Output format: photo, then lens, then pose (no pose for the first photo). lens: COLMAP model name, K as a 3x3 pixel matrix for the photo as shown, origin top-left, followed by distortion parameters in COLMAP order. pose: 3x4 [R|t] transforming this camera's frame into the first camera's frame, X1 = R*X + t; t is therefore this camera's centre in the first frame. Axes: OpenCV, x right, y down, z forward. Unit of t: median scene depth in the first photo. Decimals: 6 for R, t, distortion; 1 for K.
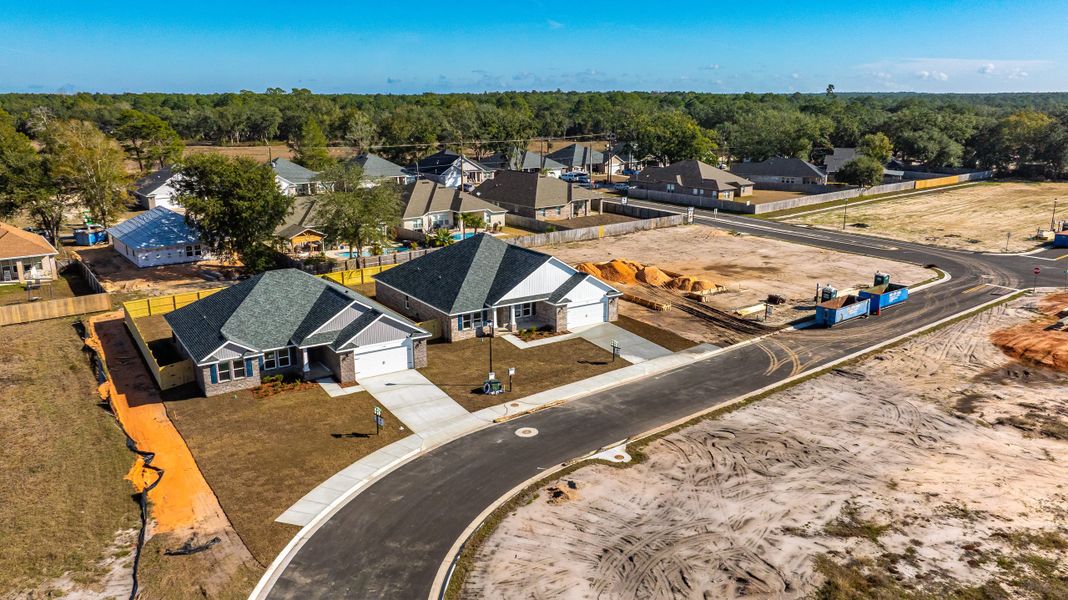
lens RADIAL K [[790.0, 0, 533.9], [0, 790.0, 301.6], [0, 0, 1]] dist [-0.017186, 0.010959]
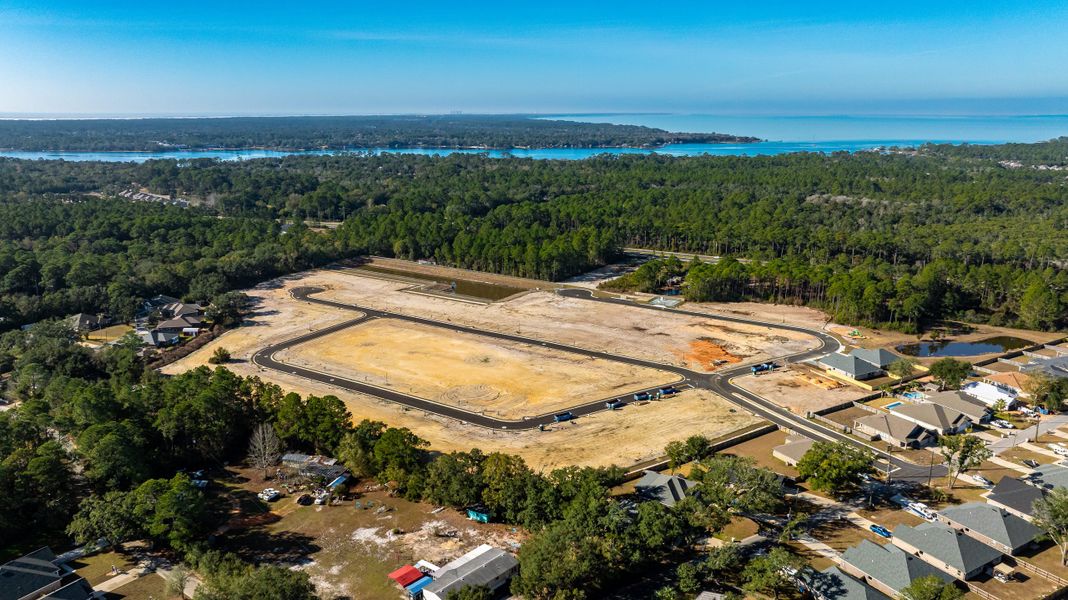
lens RADIAL K [[764.4, 0, 539.1], [0, 764.4, 297.2], [0, 0, 1]] dist [-0.033156, 0.037008]
pose [[-0.994466, -0.031728, 0.100151, 1.270679], [0.019965, 0.878854, 0.476672, -2.439266], [-0.103142, 0.476034, -0.873358, 4.746170]]
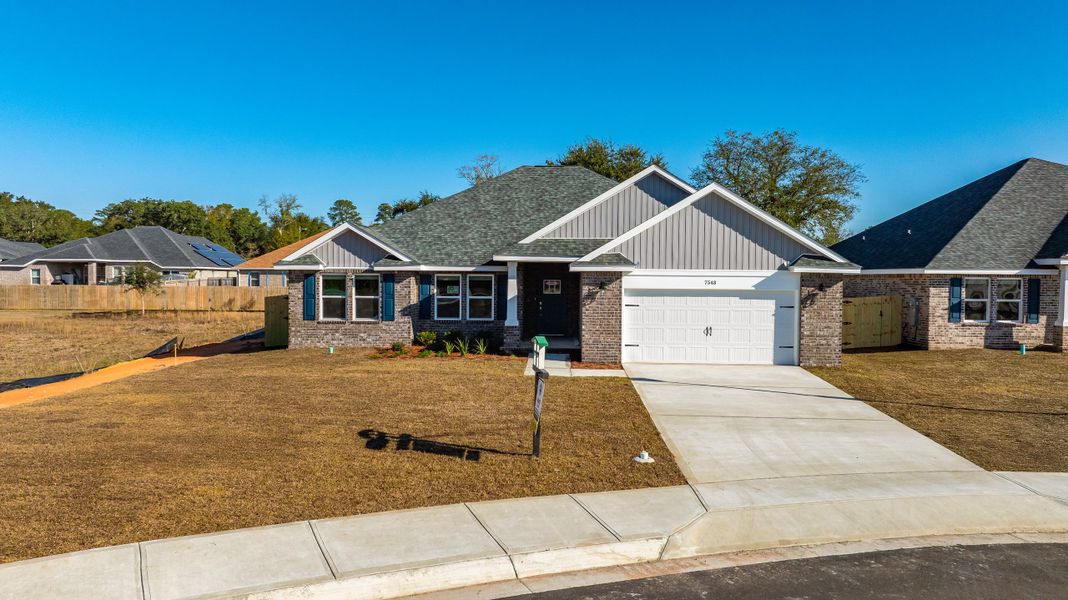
lens RADIAL K [[764.4, 0, 529.9], [0, 764.4, 294.8], [0, 0, 1]] dist [-0.033156, 0.037008]
pose [[0.817721, 0.027142, -0.574975, -0.057034], [-0.156132, 0.971899, -0.176170, 0.133436], [0.554035, 0.233830, 0.798980, 0.665065]]
